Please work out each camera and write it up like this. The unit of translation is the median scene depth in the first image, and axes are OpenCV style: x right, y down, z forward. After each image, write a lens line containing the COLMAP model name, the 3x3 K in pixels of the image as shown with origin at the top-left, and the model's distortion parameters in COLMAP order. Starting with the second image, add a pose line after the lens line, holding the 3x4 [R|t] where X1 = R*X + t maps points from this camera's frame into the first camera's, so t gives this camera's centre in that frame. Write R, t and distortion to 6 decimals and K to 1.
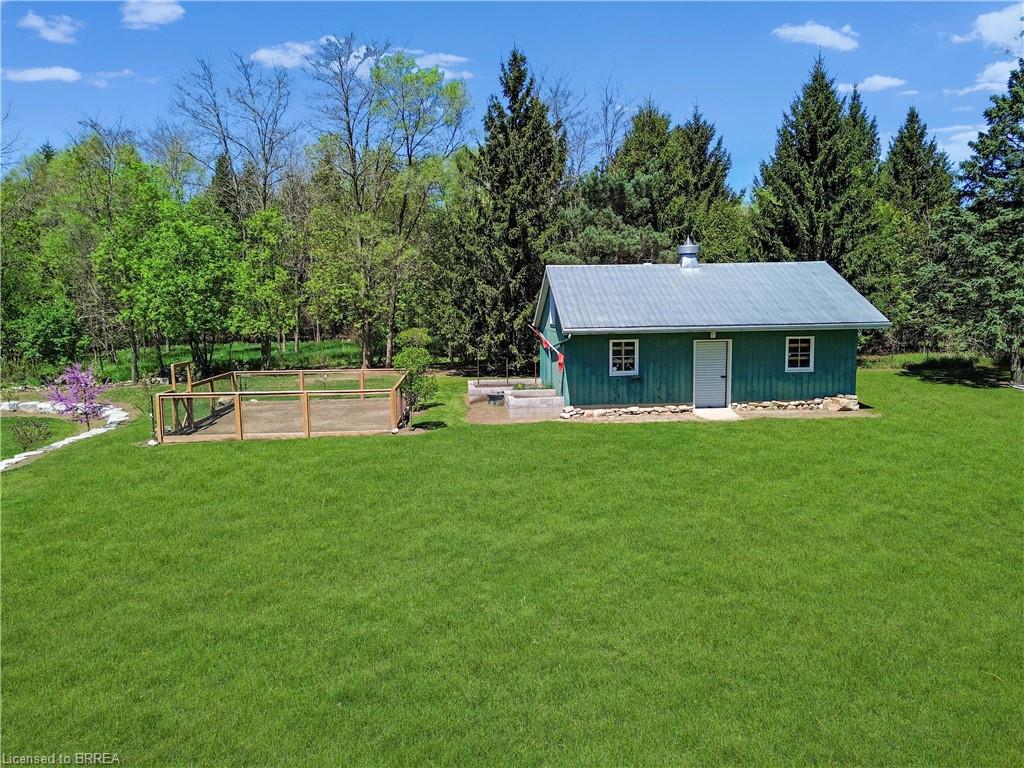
lens RADIAL K [[720.8, 0, 512.0], [0, 720.8, 384.0], [0, 0, 1]] dist [0.058612, -0.050609]
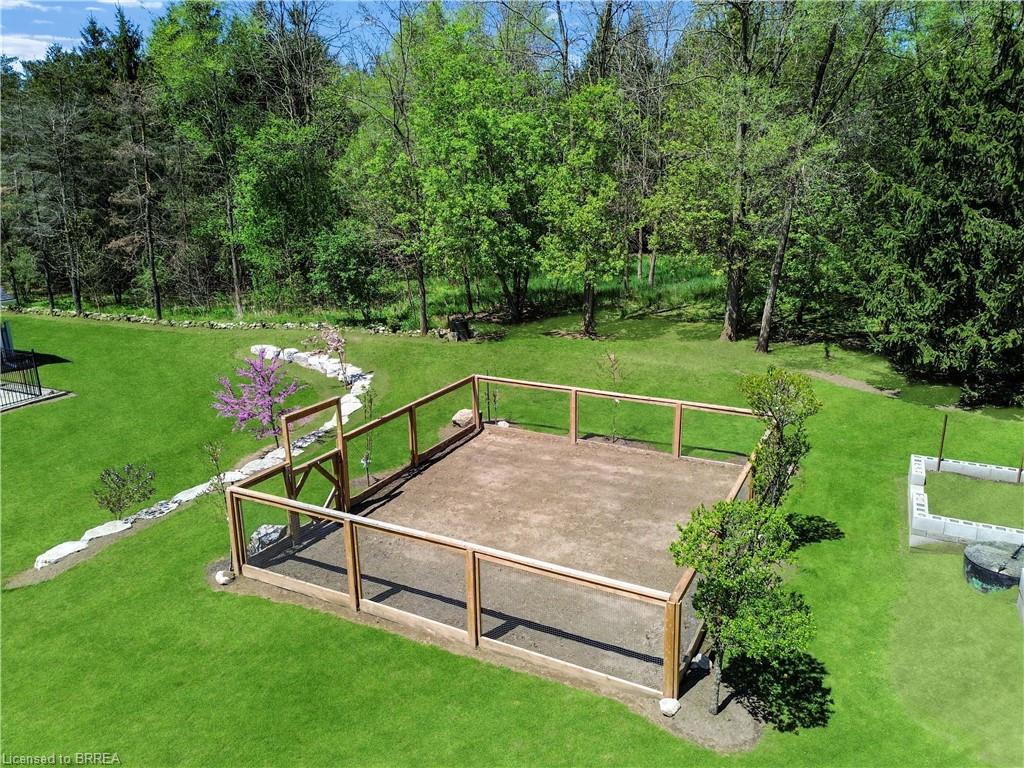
lens RADIAL K [[720.8, 0, 512.0], [0, 720.8, 384.0], [0, 0, 1]] dist [0.058612, -0.050609]
pose [[0.848399, 0.142778, -0.509739, -0.040709], [-0.053911, 0.981237, 0.185116, -0.103393], [0.526605, -0.129572, 0.840178, 0.428995]]
